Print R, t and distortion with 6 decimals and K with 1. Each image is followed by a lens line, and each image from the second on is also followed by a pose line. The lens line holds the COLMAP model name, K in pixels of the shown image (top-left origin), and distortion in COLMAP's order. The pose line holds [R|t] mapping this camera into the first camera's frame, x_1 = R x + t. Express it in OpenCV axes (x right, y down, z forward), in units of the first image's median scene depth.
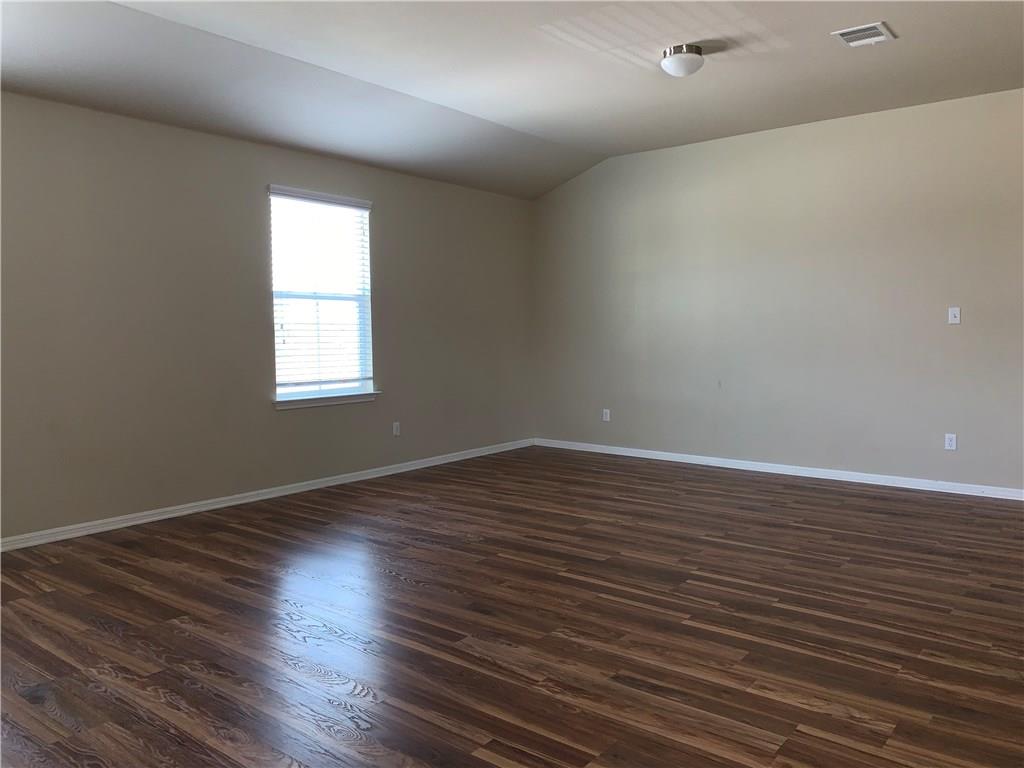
lens RADIAL K [[787.1, 0, 509.0], [0, 787.1, 389.3], [0, 0, 1]] dist [0.013390, 0.001010]
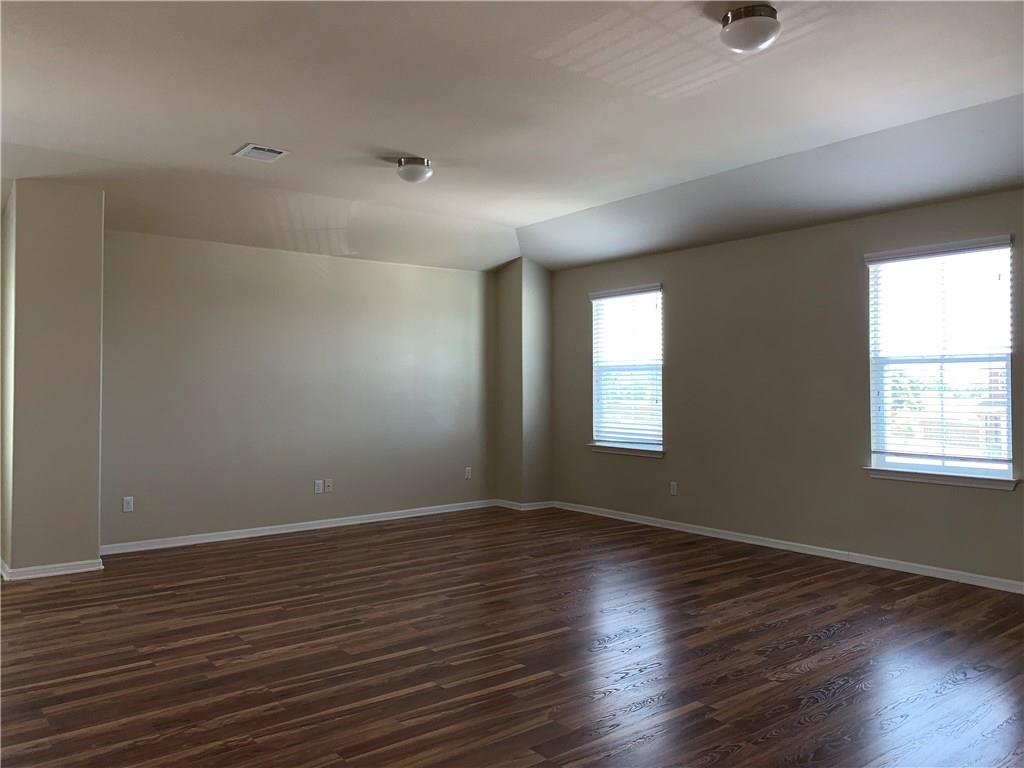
lens RADIAL K [[787.1, 0, 509.8], [0, 787.1, 380.4], [0, 0, 1]] dist [0.013390, 0.001010]
pose [[-0.230605, -0.003211, -0.973042, 1.274505], [-0.072674, 0.997258, 0.013933, -0.125728], [0.970330, 0.073928, -0.230206, 1.291111]]
